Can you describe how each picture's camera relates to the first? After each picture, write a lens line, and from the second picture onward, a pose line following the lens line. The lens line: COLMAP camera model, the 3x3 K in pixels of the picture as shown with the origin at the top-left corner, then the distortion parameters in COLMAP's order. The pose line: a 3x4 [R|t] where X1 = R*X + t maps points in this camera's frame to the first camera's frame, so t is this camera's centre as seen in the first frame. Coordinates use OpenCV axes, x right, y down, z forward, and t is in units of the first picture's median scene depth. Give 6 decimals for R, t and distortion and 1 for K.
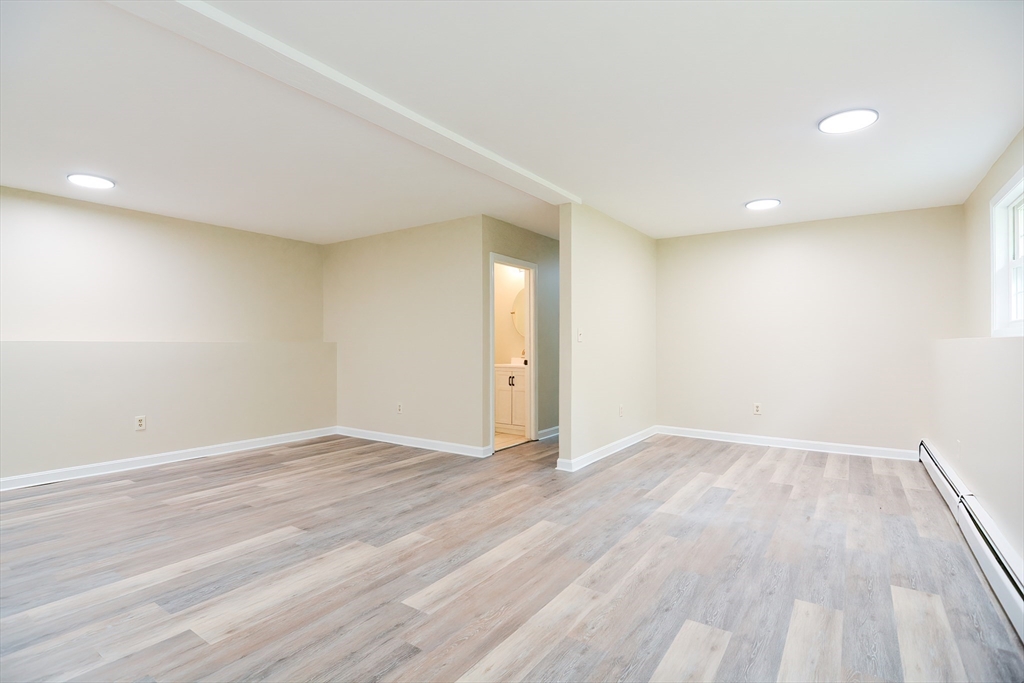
lens RADIAL K [[489.8, 0, 511.0], [0, 489.8, 344.7], [0, 0, 1]] dist [0.009493, -0.010634]
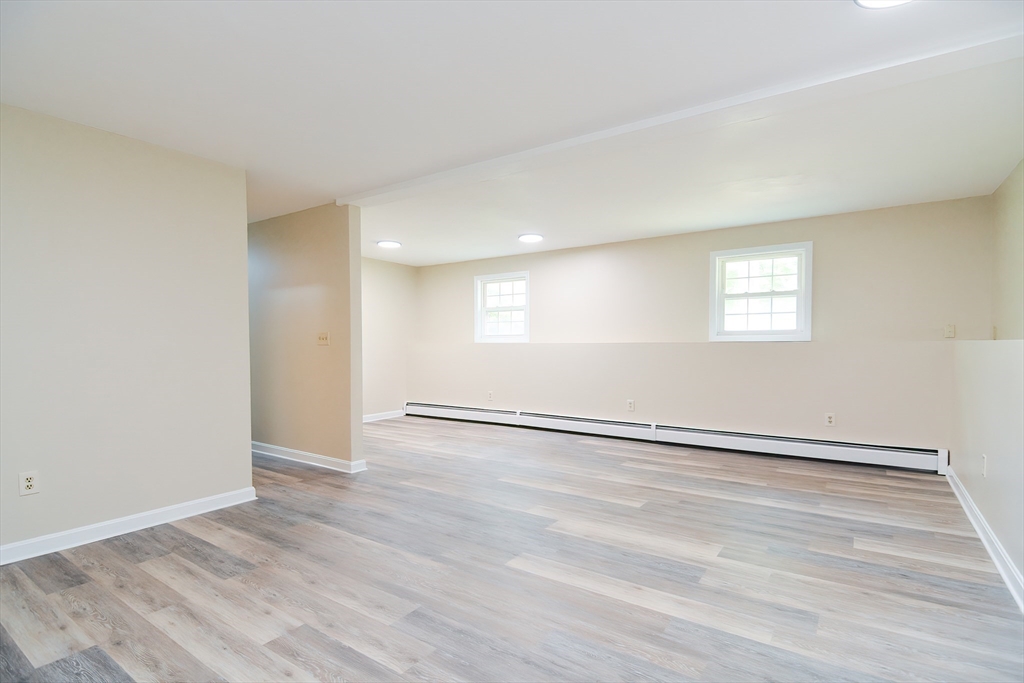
lens RADIAL K [[505.5, 0, 512.5], [0, 505.5, 346.5], [0, 0, 1]] dist [0.005279, -0.012722]
pose [[0.002622, -0.006467, 0.999976, -1.331757], [0.005292, 0.999965, 0.006453, 0.002945], [-0.999983, 0.005274, 0.002656, 1.020306]]
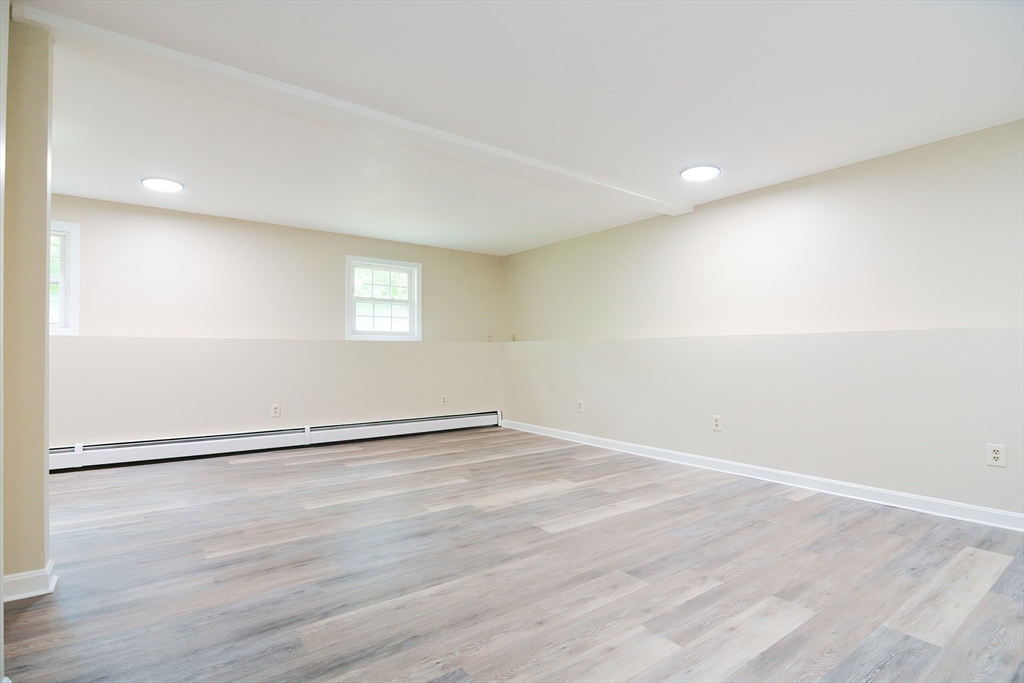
lens RADIAL K [[505.5, 0, 512.5], [0, 505.5, 346.5], [0, 0, 1]] dist [0.005279, -0.012722]
pose [[-0.947006, 0.004449, 0.321184, -0.699220], [0.001744, 0.999961, -0.008708, 0.043091], [-0.321210, -0.007686, -0.946977, 1.955912]]
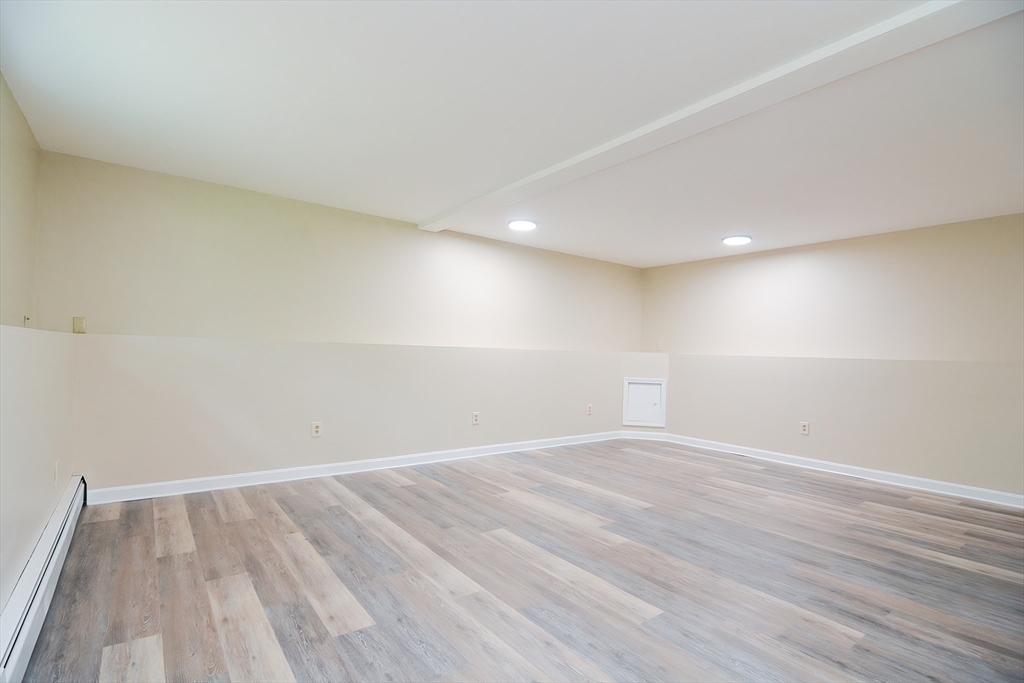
lens RADIAL K [[489.8, 0, 511.0], [0, 489.8, 344.7], [0, 0, 1]] dist [0.009493, -0.010634]
pose [[-0.311192, -0.022419, -0.950083, 0.845739], [-0.029594, 0.999465, -0.013891, 0.001529], [0.949886, 0.023794, -0.311689, 1.070455]]
